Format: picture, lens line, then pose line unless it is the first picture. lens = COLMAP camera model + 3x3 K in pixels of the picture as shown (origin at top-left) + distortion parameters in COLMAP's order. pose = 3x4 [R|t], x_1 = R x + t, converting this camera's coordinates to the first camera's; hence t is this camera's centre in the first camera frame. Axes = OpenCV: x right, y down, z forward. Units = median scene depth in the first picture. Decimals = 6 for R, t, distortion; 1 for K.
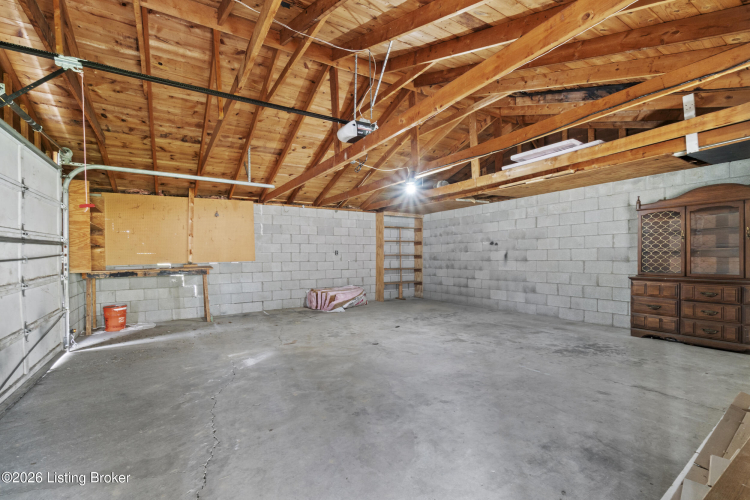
lens RADIAL K [[328.2, 0, 369.4], [0, 328.2, 248.1], [0, 0, 1]] dist [0.000770, 0.000080]
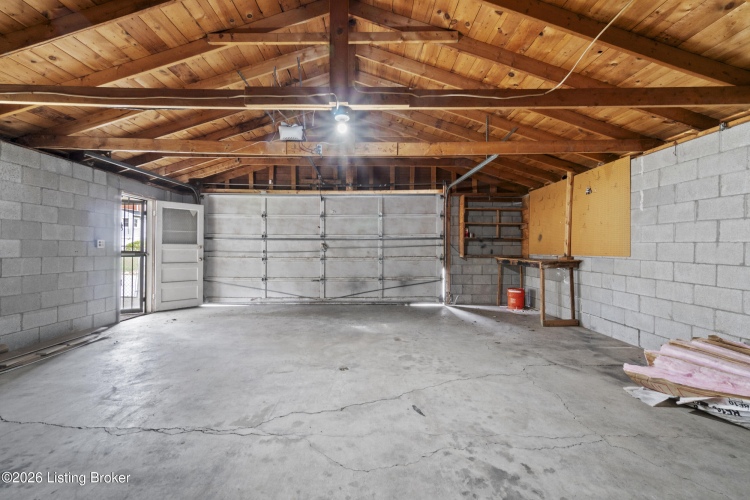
lens RADIAL K [[328.2, 0, 369.4], [0, 328.2, 248.1], [0, 0, 1]] dist [0.000770, 0.000080]
pose [[-0.527120, 0.006020, -0.849769, 0.586073], [0.012349, 0.999924, -0.000576, 0.026167], [0.849701, -0.010798, -0.527154, 1.395226]]
